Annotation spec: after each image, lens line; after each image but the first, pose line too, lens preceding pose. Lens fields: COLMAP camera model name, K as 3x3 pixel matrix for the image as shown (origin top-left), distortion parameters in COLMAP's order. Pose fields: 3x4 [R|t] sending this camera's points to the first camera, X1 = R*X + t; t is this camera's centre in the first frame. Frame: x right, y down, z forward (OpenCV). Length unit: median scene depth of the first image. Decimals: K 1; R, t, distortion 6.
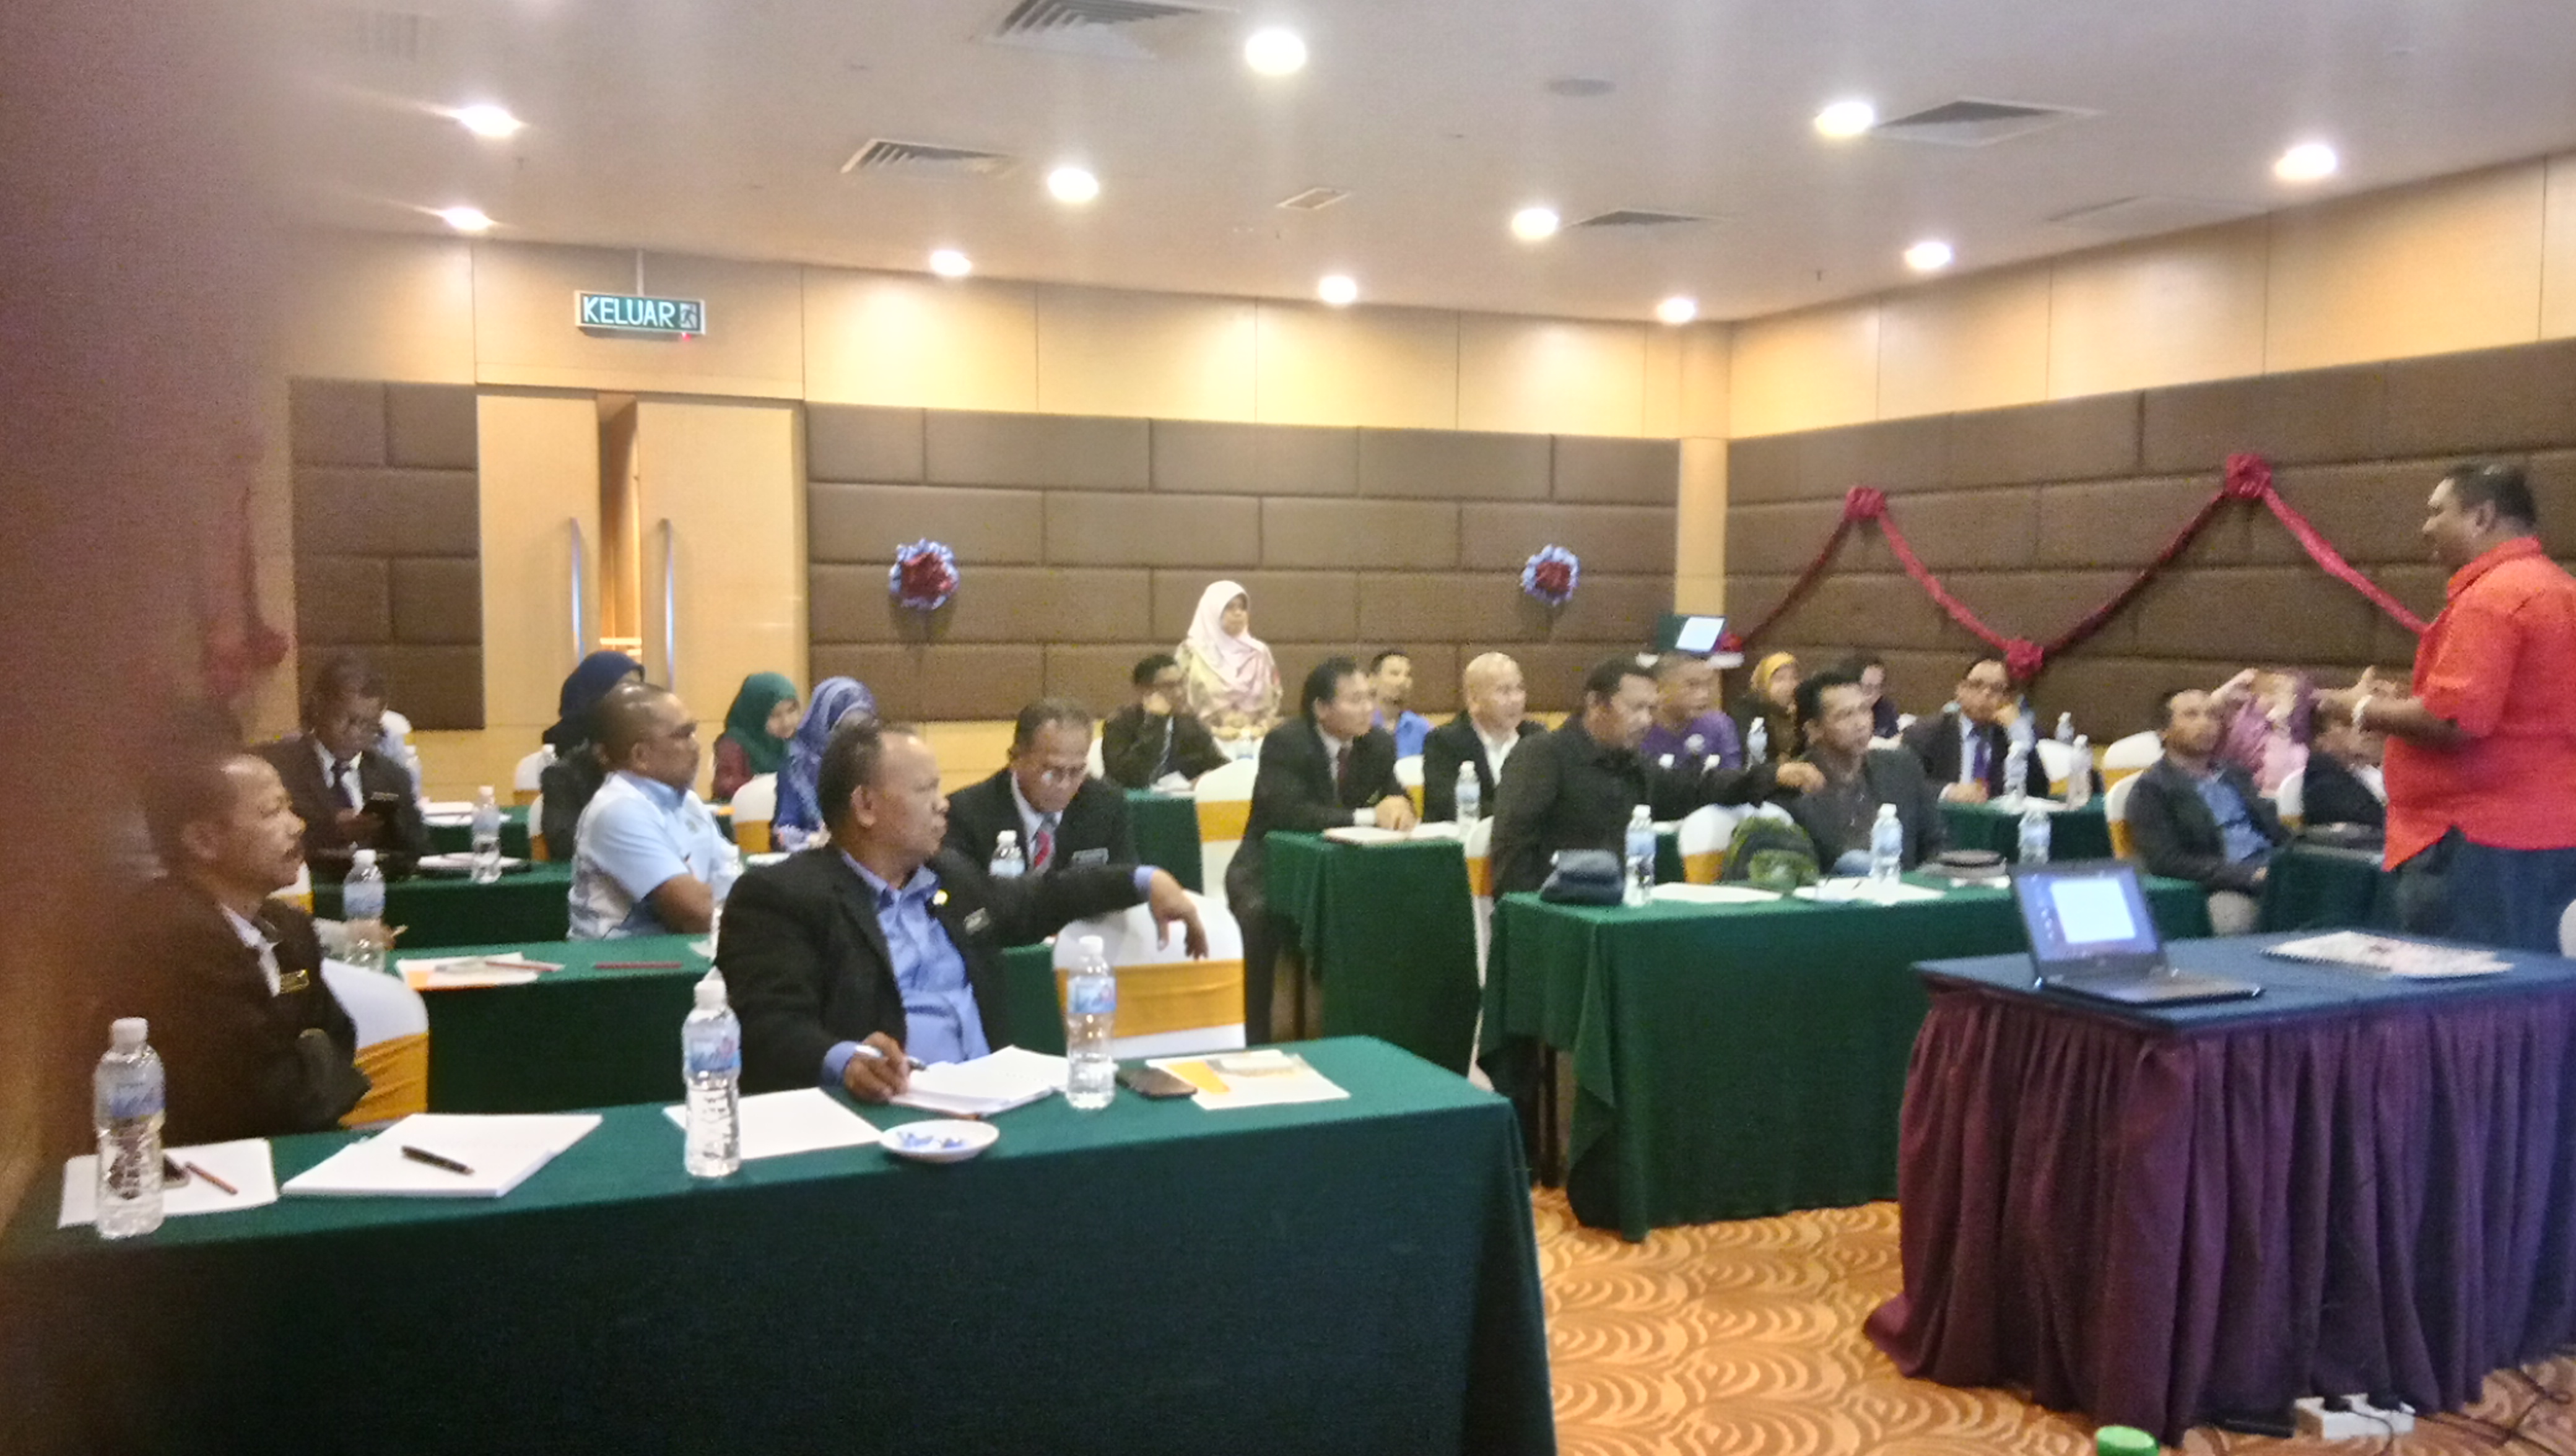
lens RADIAL K [[1995.5, 0, 1307.6], [0, 1995.5, 762.2], [0, 0, 1]] dist [0.080111, -0.111855]
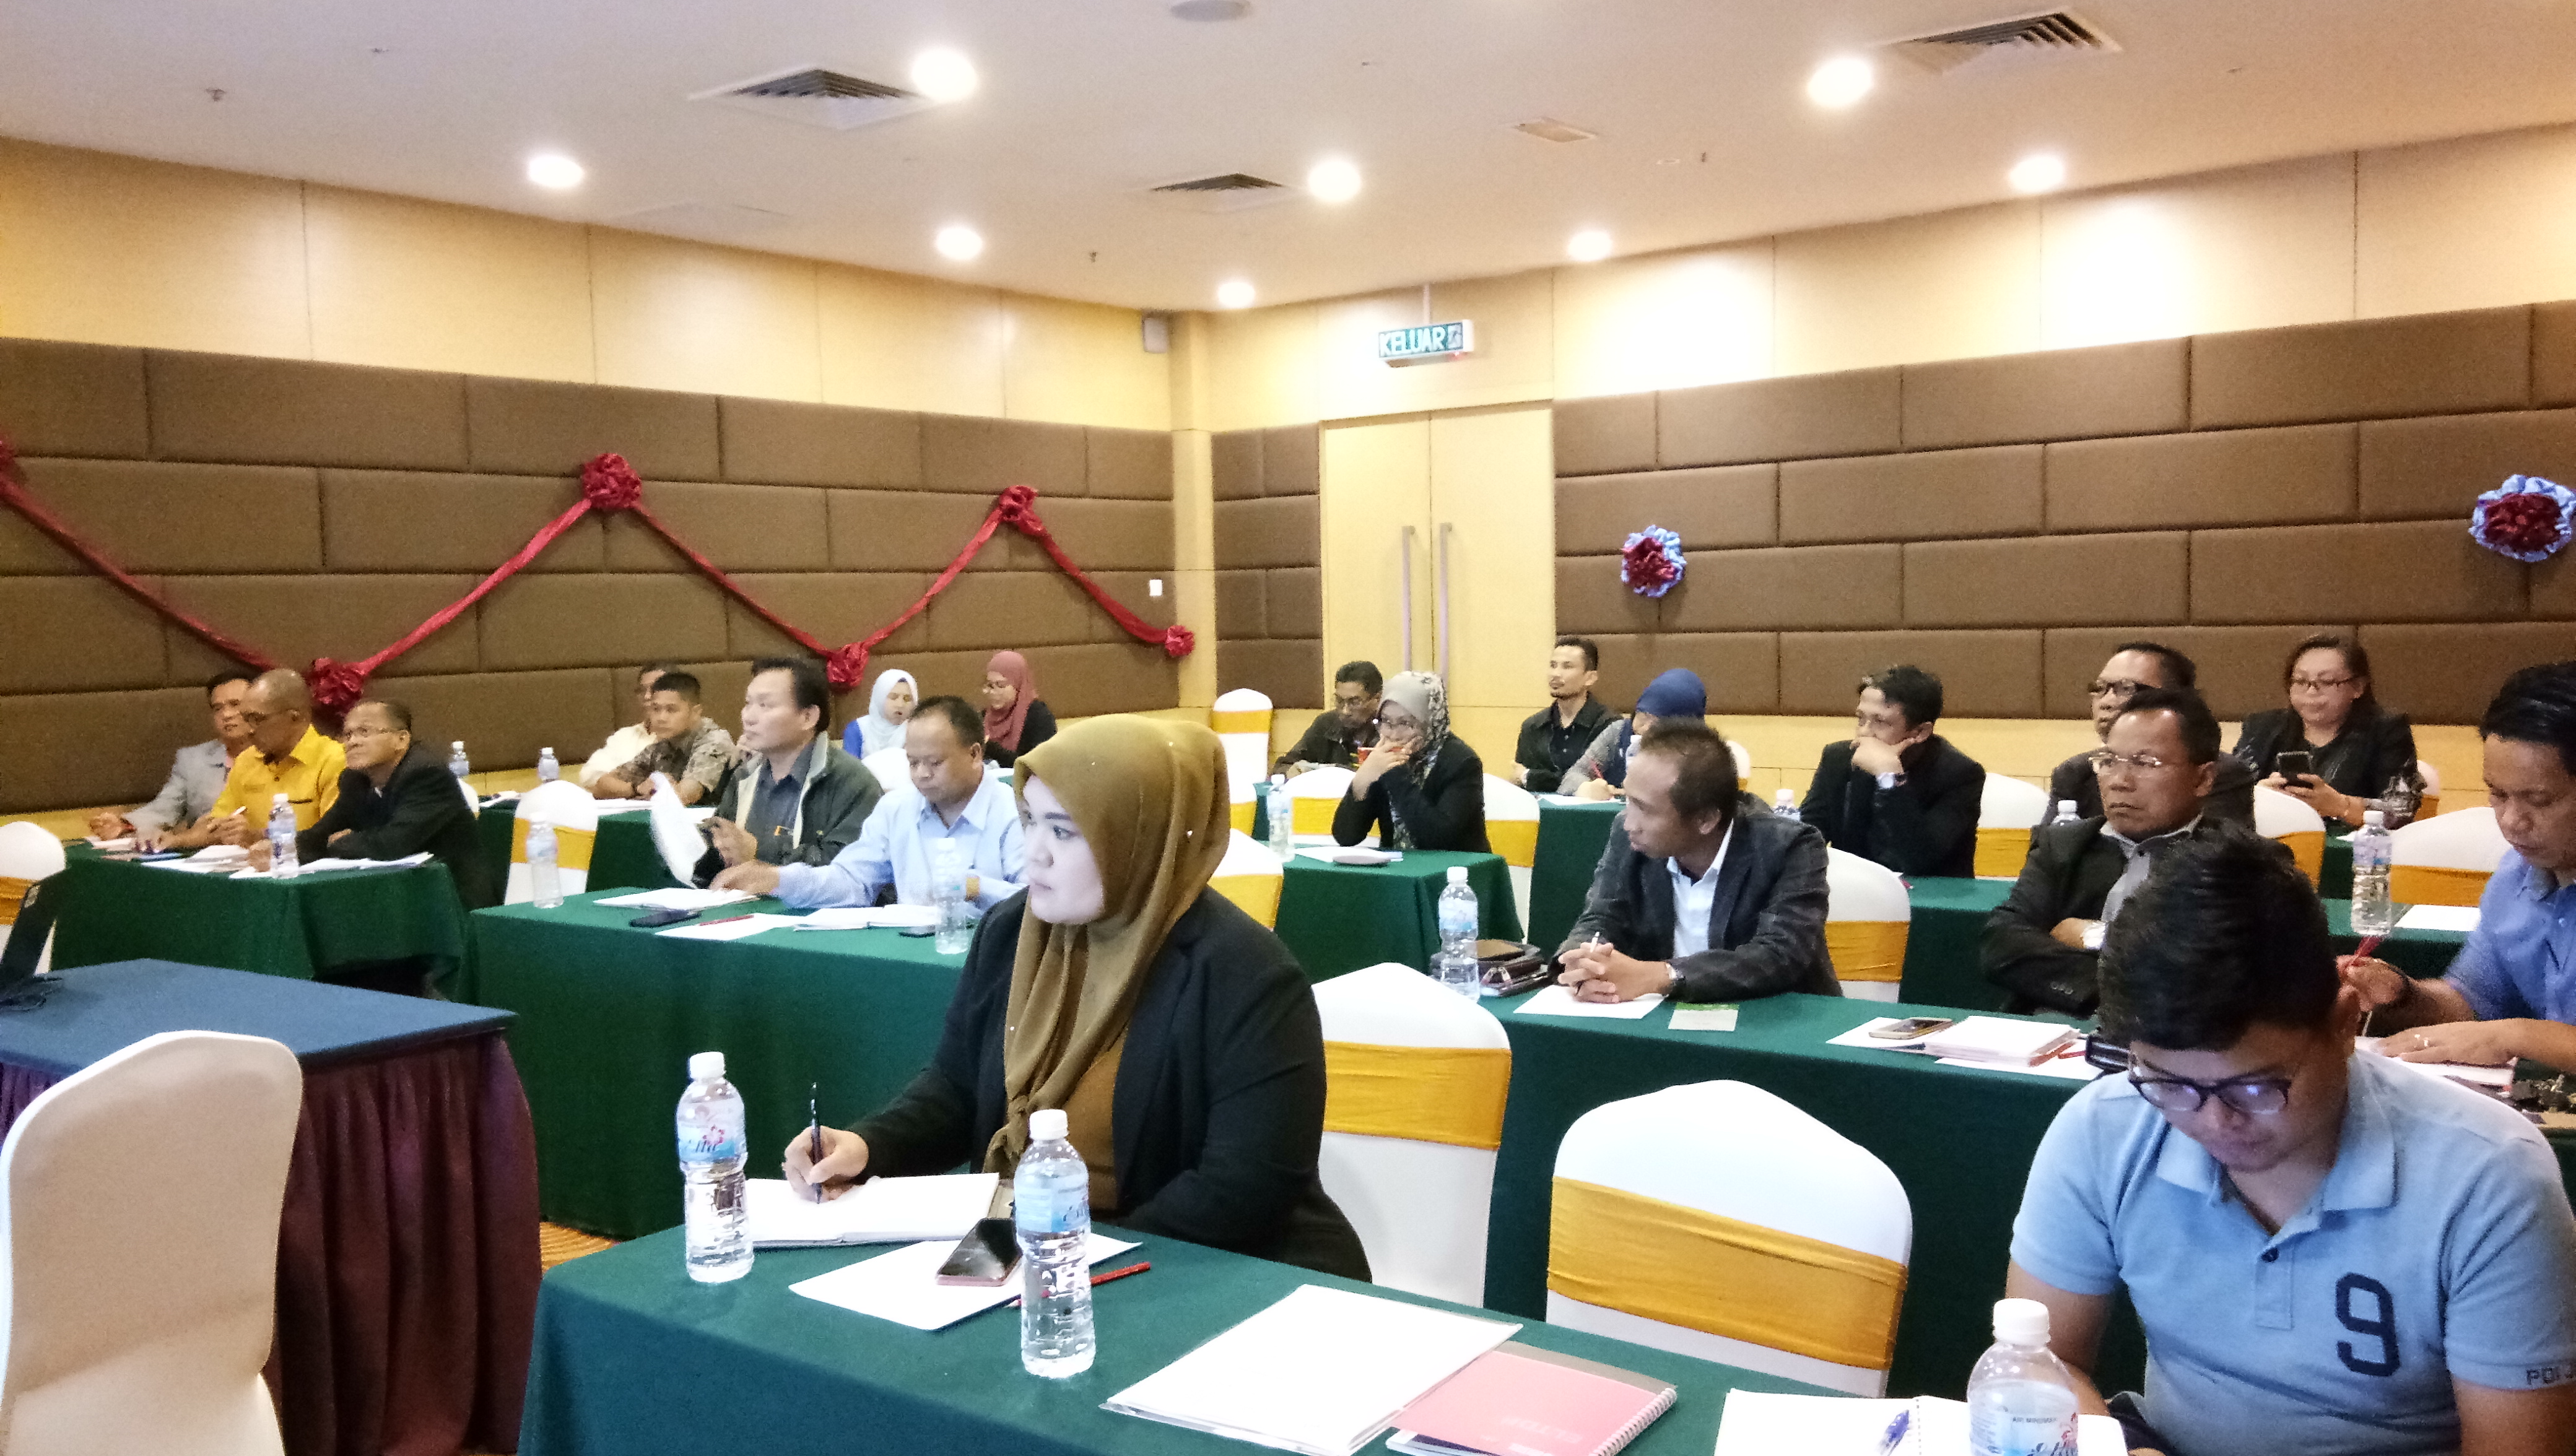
lens RADIAL K [[1995.5, 0, 1278.6], [0, 1995.5, 752.0], [0, 0, 1]] dist [0.080111, -0.111855]
pose [[0.492344, 0.047762, -0.869090, 0.575544], [-0.037130, 0.998737, 0.033852, -0.027801], [0.869609, 0.015603, 0.493495, 0.363773]]
